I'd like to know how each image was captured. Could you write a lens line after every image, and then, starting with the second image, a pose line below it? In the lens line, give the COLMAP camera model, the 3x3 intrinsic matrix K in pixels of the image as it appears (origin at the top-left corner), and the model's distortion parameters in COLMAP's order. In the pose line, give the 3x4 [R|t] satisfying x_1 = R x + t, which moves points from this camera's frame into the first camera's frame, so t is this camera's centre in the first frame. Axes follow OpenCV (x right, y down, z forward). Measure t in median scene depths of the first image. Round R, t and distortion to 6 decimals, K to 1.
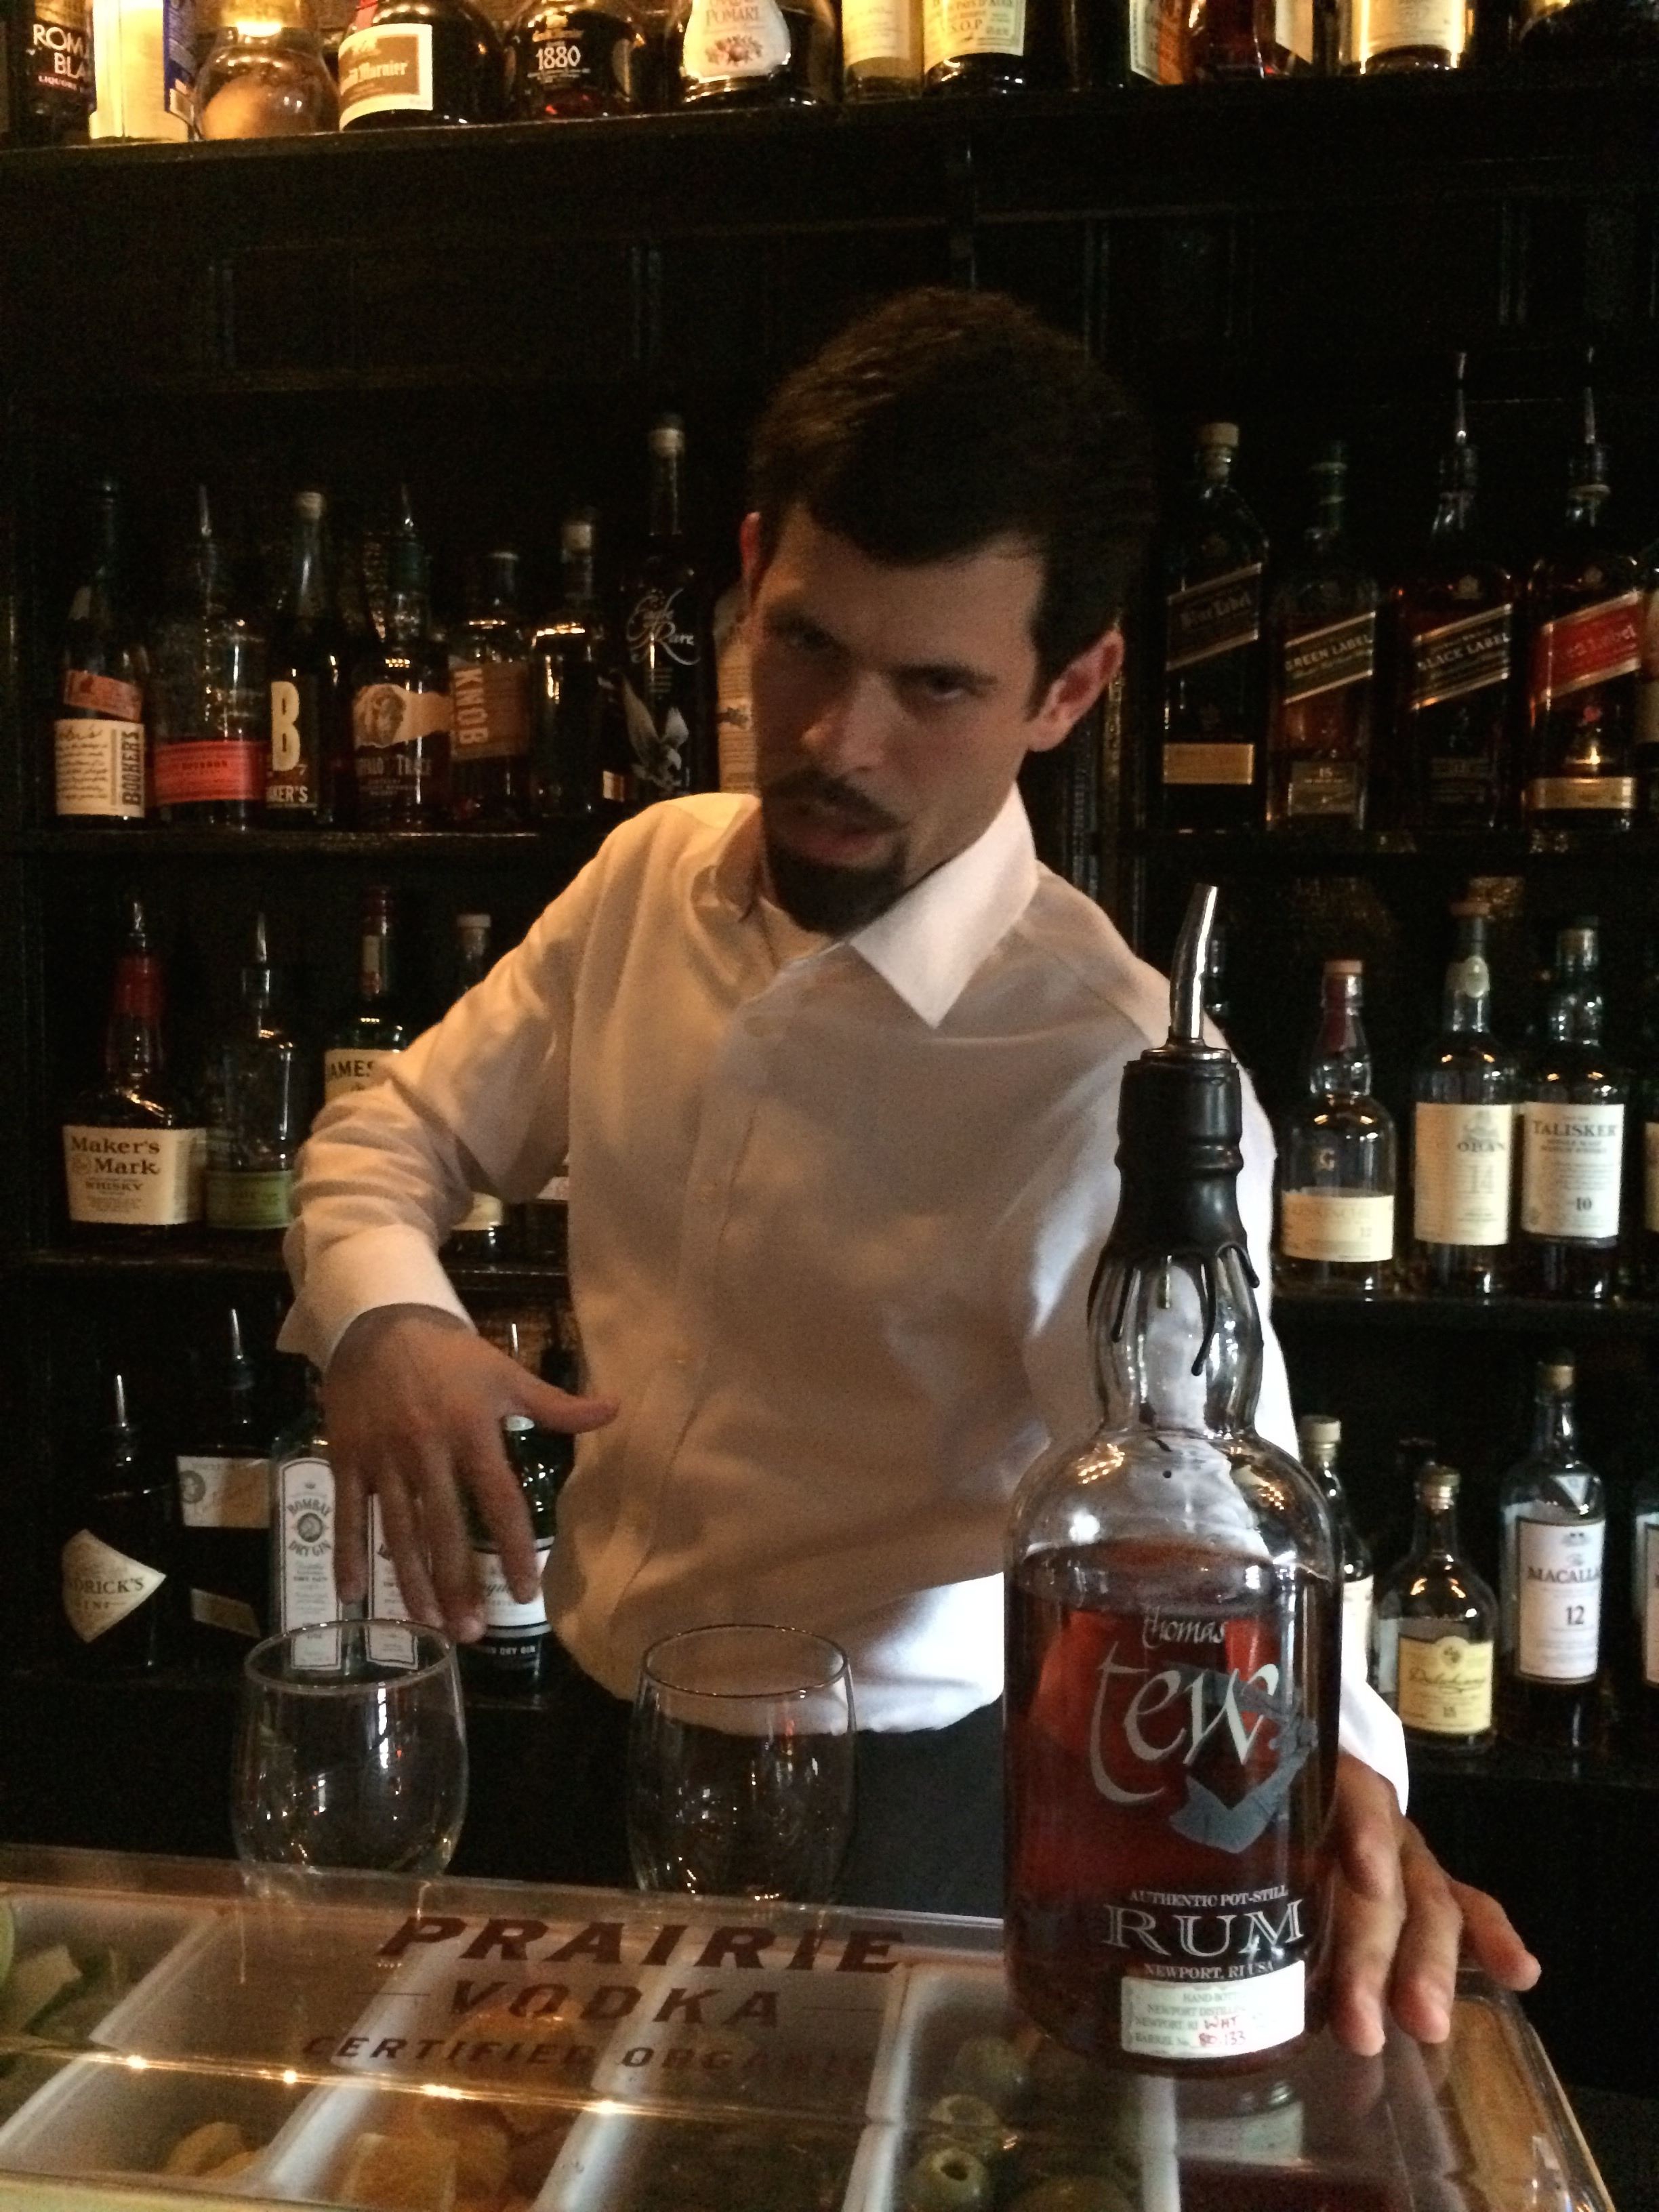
lens RADIAL K [[1854.2, 0, 835.0], [0, 1854.2, 1086.7], [0, 0, 1]] dist [0.044047, -0.048858]
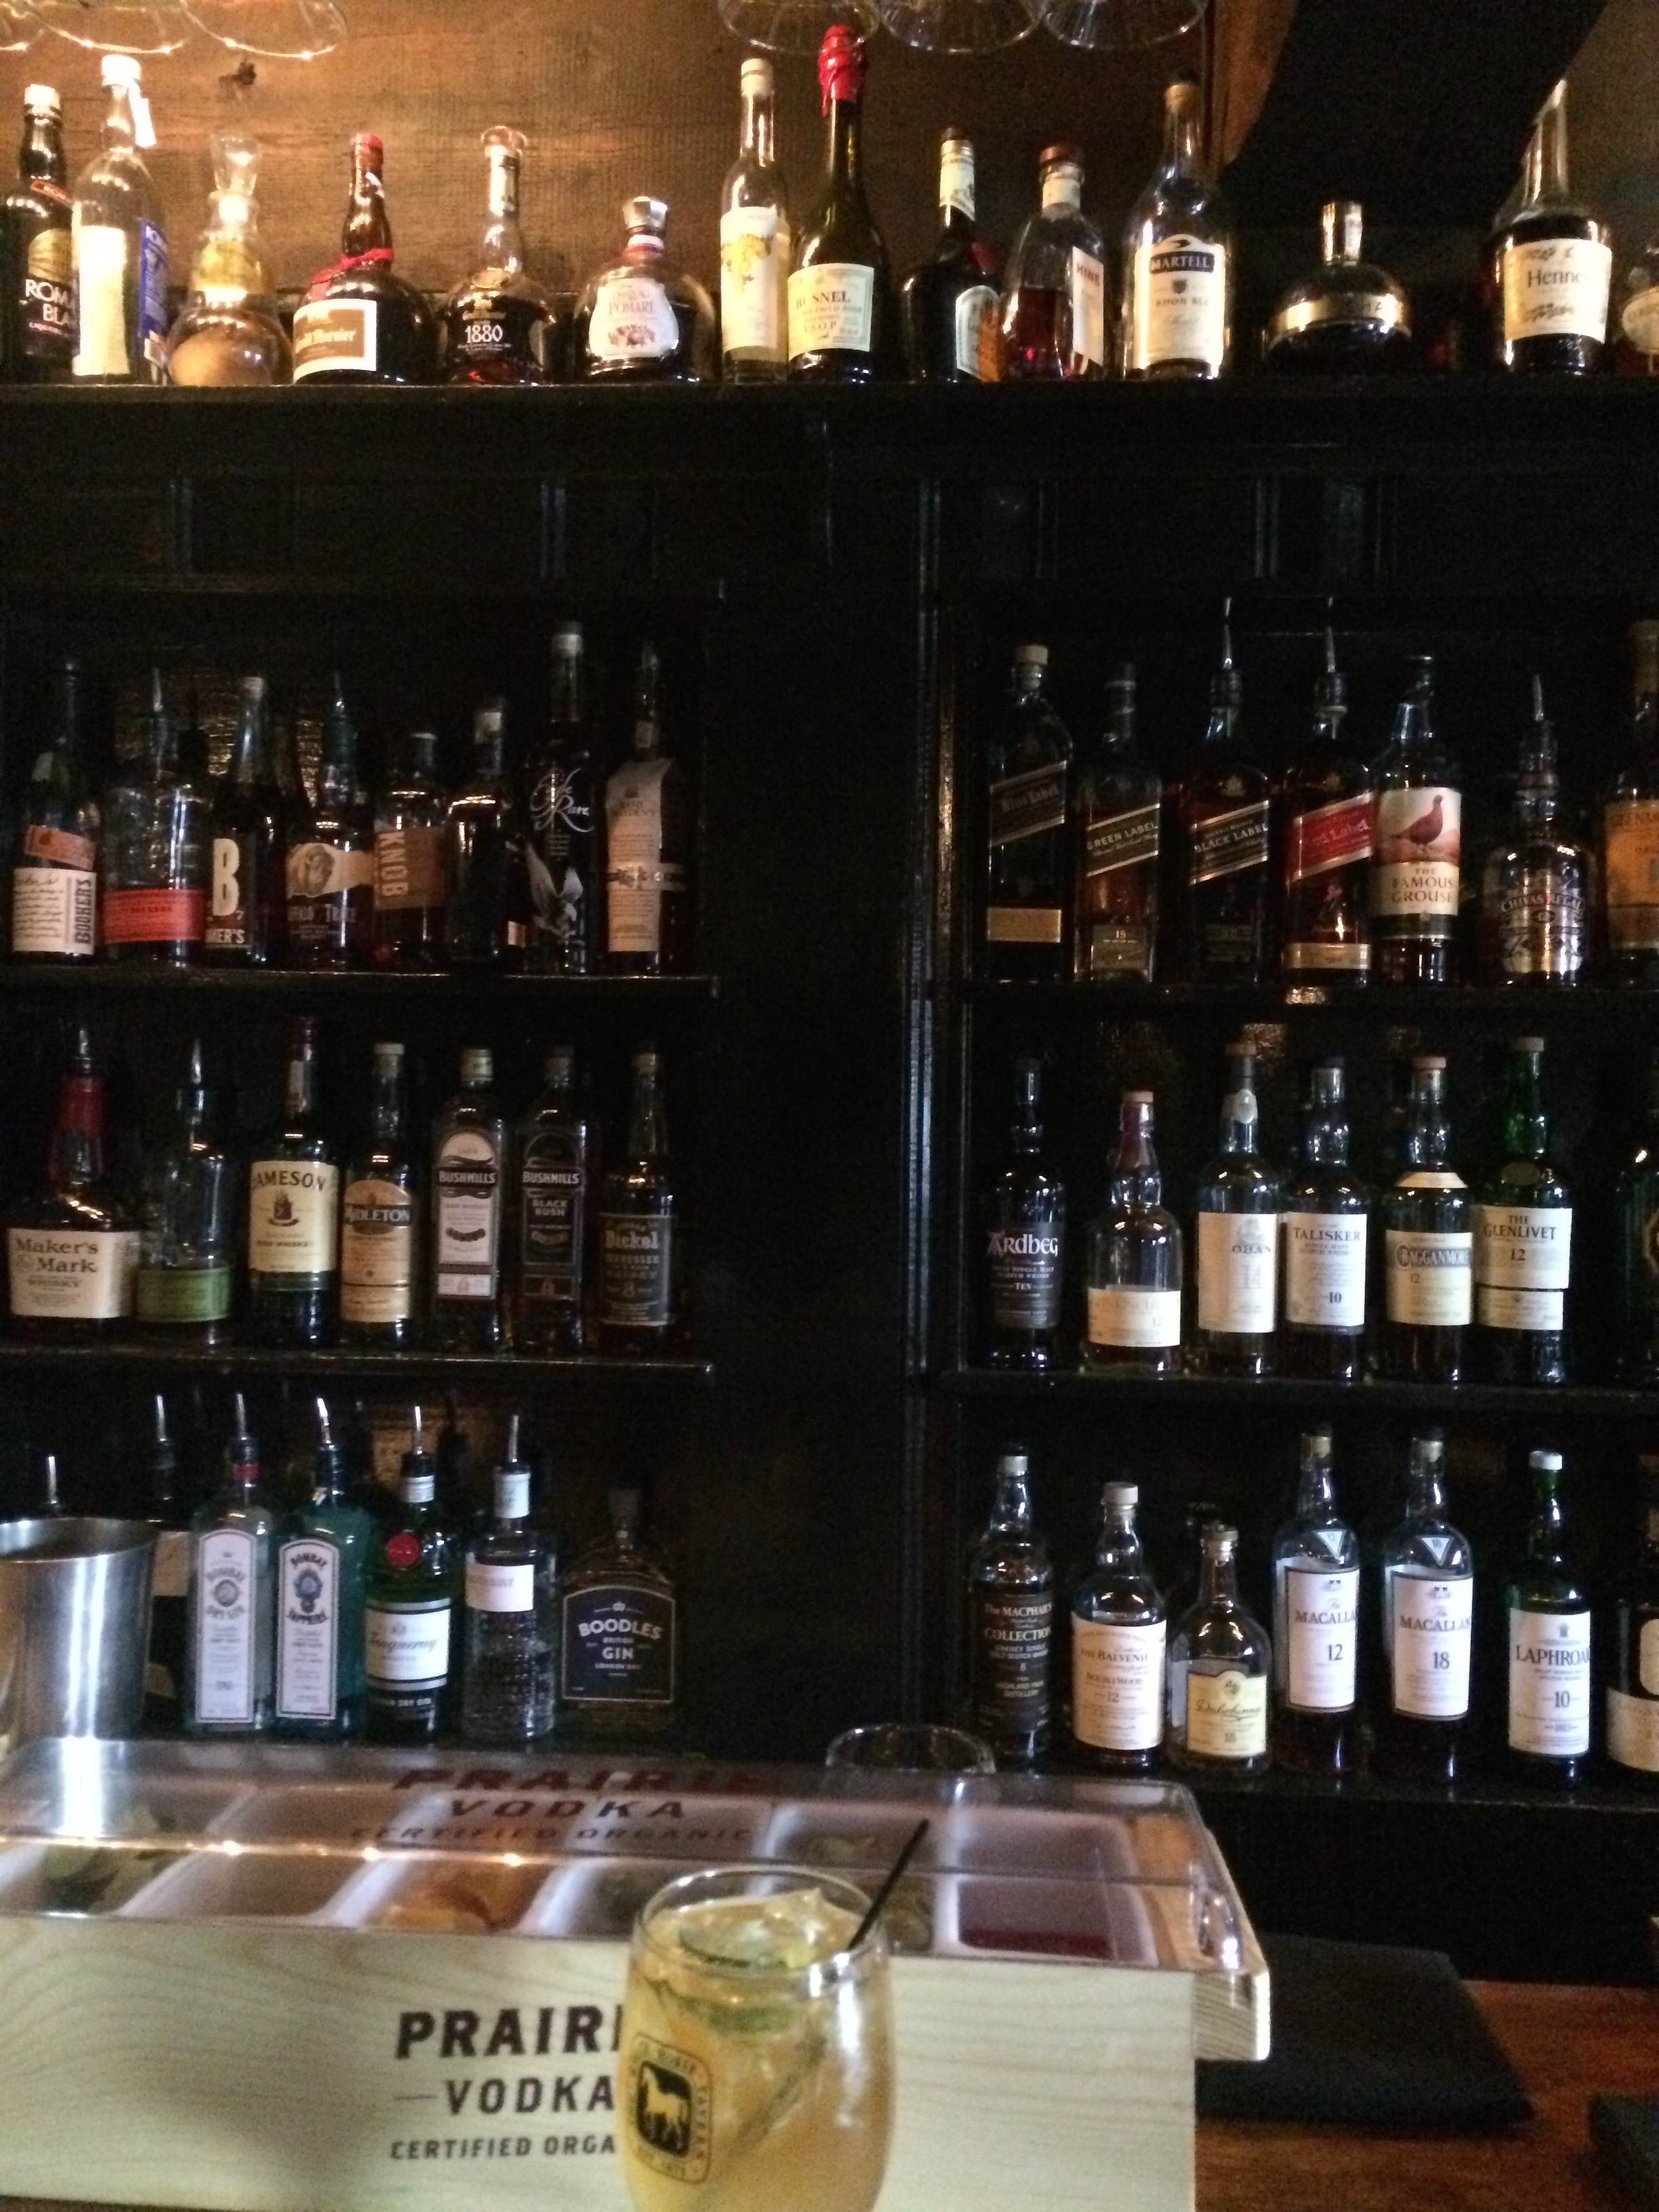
lens RADIAL K [[1854.2, 0, 822.9], [0, 1854.2, 1089.0], [0, 0, 1]] dist [0.044047, -0.048858]
pose [[0.997459, 0.010383, 0.070486, -0.010061], [-0.005582, 0.997671, -0.067976, 0.012086], [-0.071027, 0.067410, 0.995194, -0.163464]]
